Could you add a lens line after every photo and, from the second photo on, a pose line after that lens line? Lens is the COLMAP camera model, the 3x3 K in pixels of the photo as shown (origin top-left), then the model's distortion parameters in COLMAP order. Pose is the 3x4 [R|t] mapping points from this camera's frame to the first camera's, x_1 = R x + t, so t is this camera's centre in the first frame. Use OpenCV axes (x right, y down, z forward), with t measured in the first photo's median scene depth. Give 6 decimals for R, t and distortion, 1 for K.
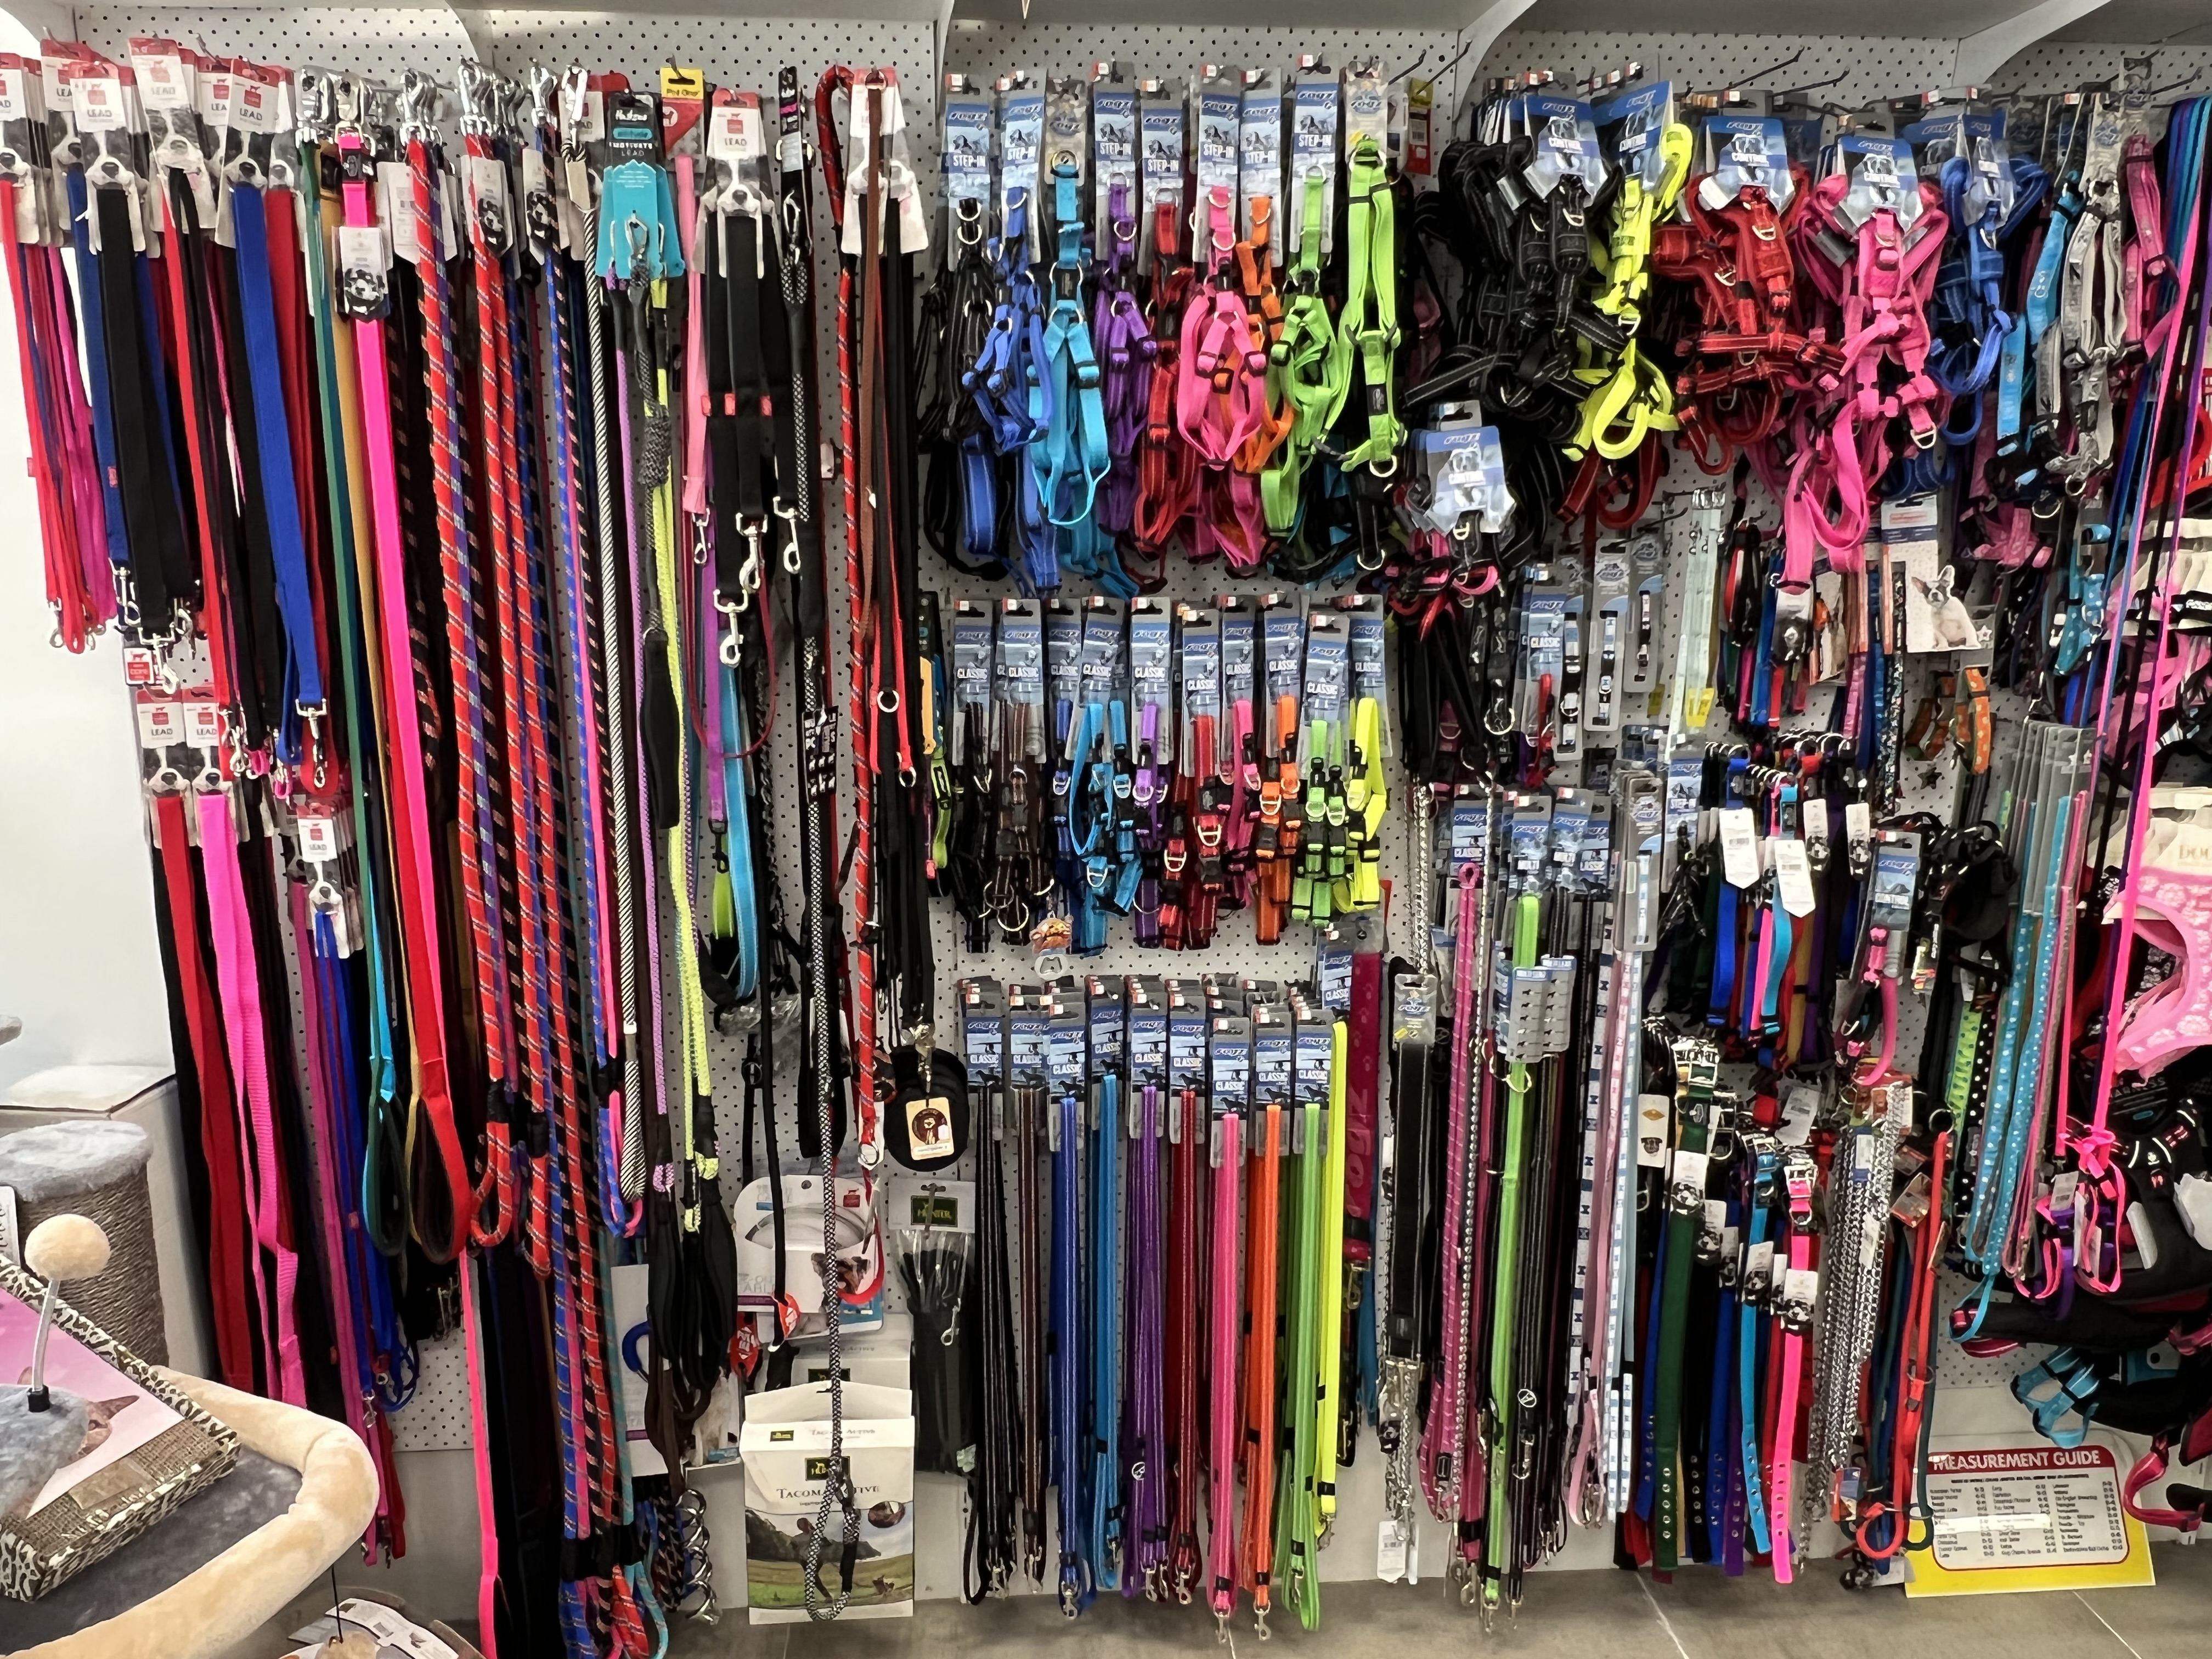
lens RADIAL K [[1659.2, 0, 1104.8], [0, 1659.2, 843.6], [0, 0, 1]] dist [0.003253, -0.004361]
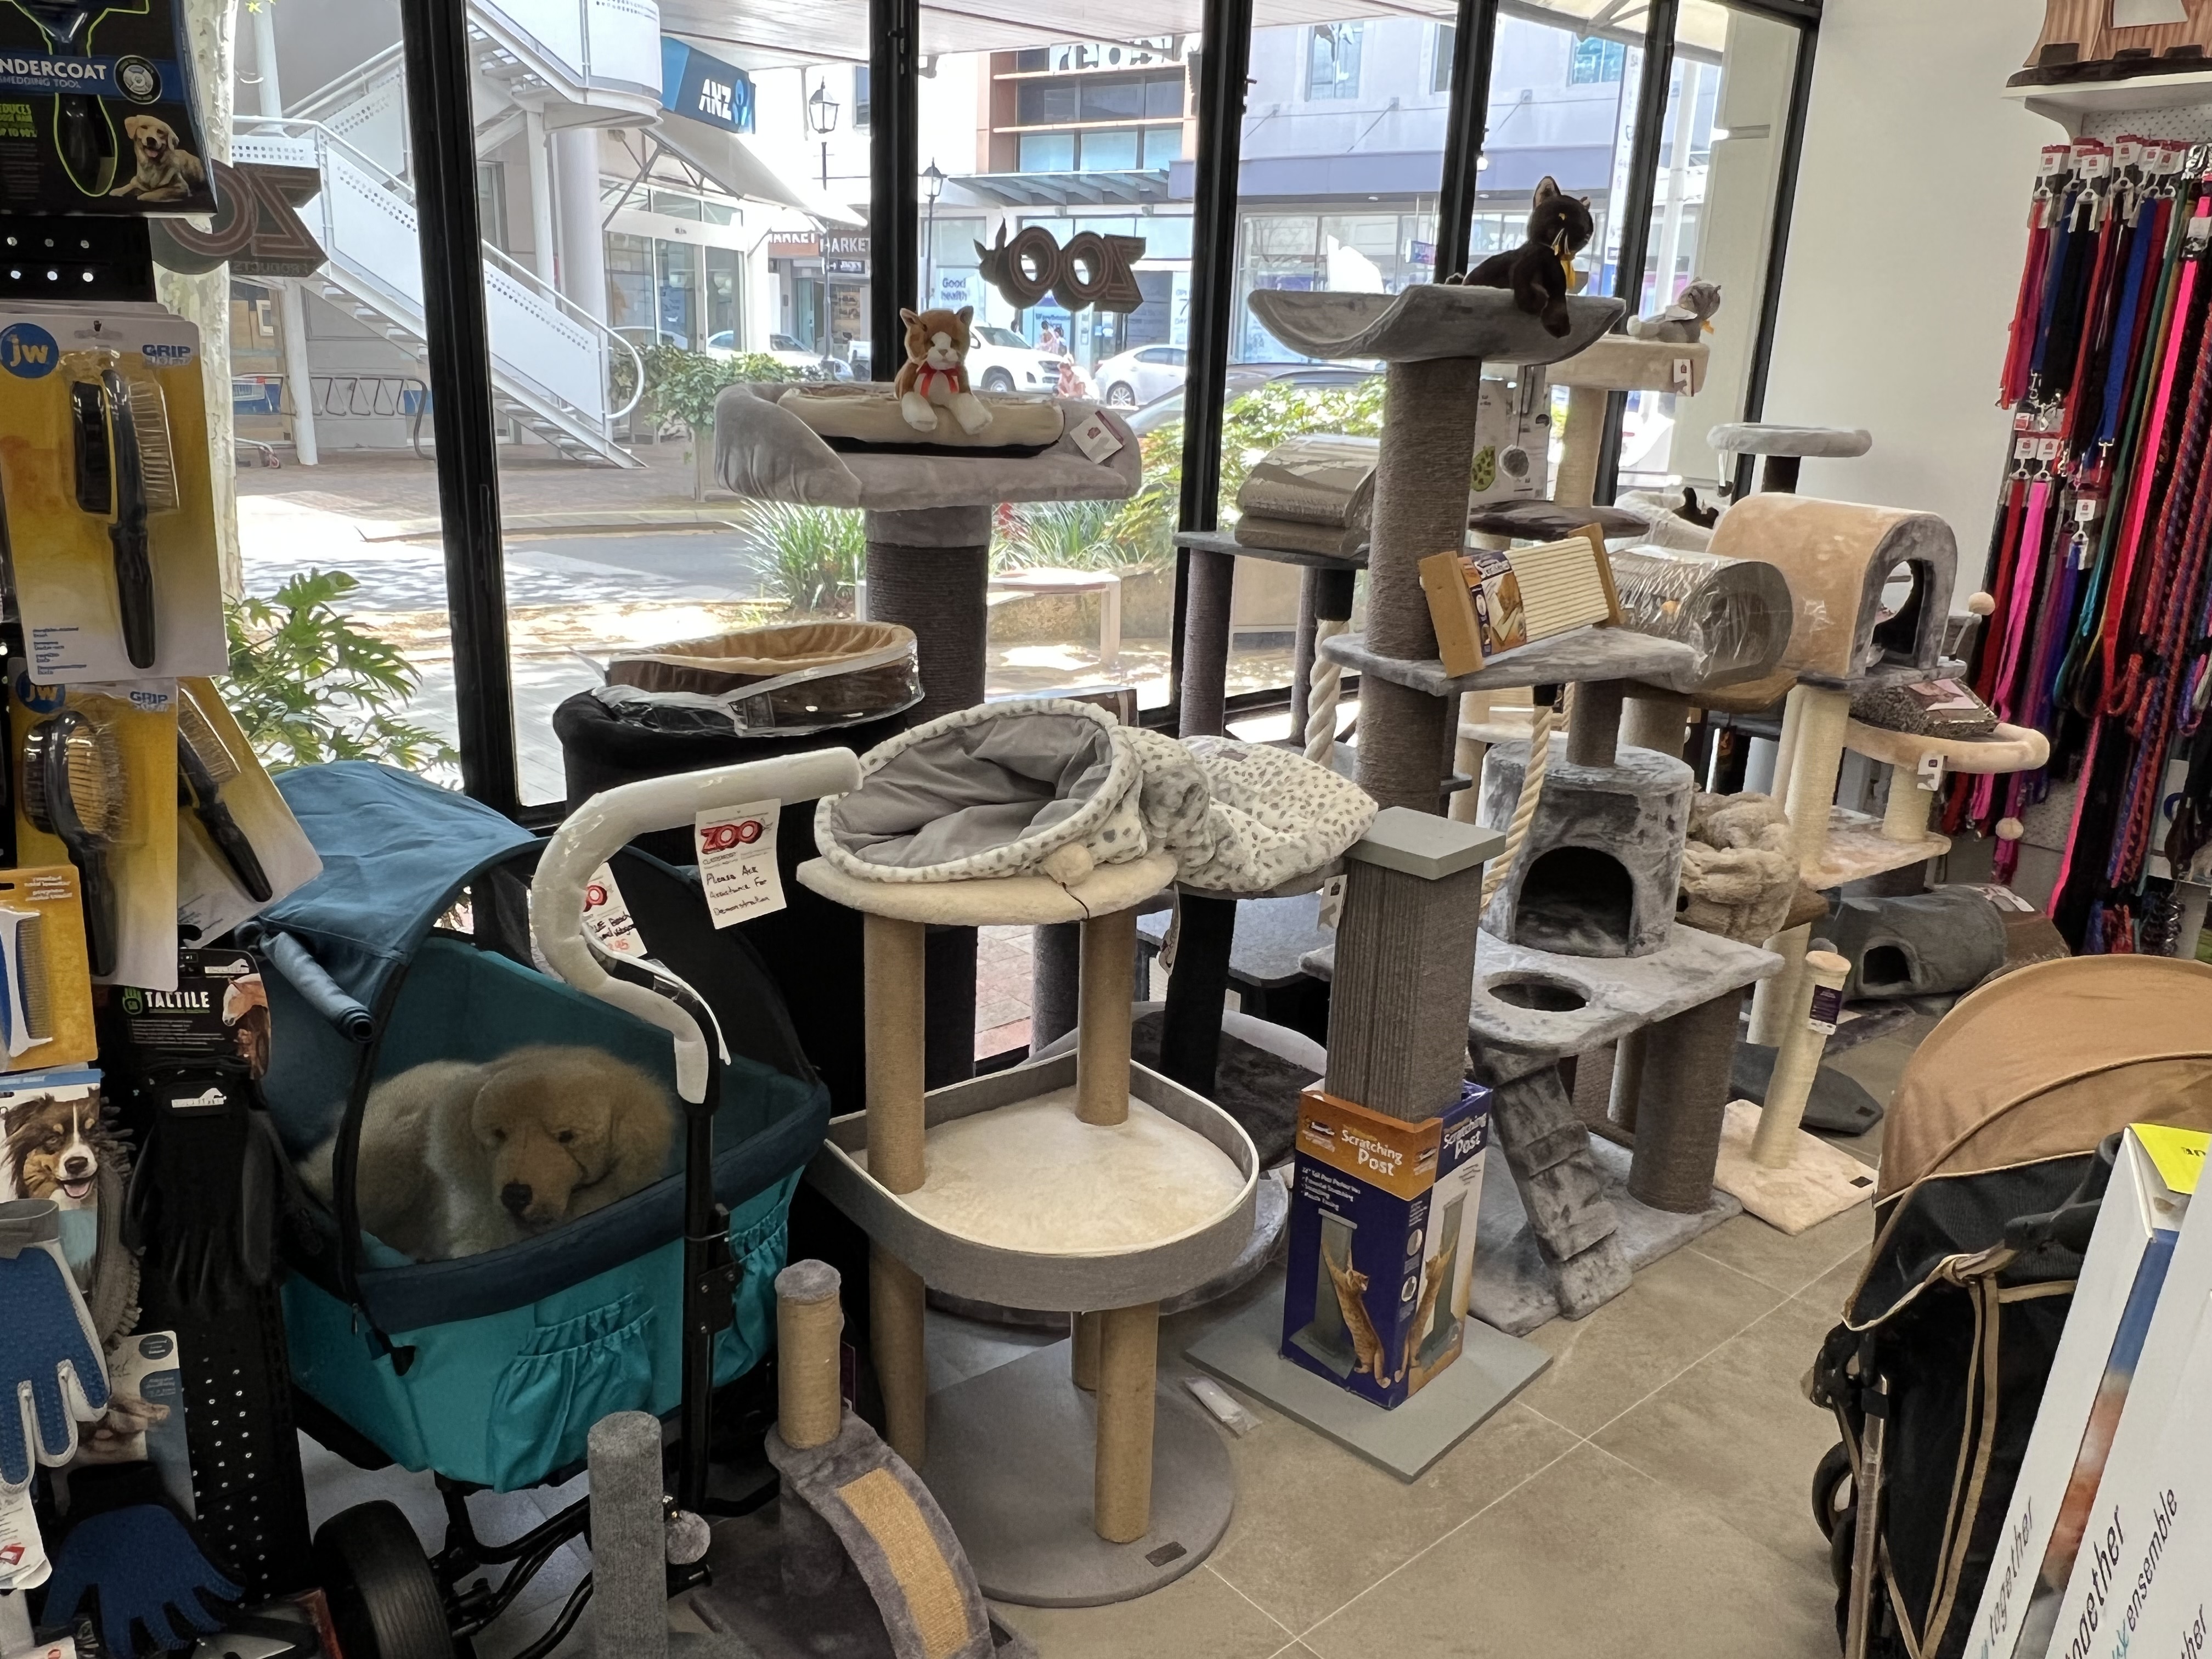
lens RADIAL K [[1659.2, 0, 1094.2], [0, 1659.2, 825.0], [0, 0, 1]] dist [0.003253, -0.004361]
pose [[0.600774, 0.256269, -0.757229, 0.492354], [-0.205104, 0.964930, 0.163835, 0.312736], [0.772659, 0.056883, 0.632267, -1.350307]]
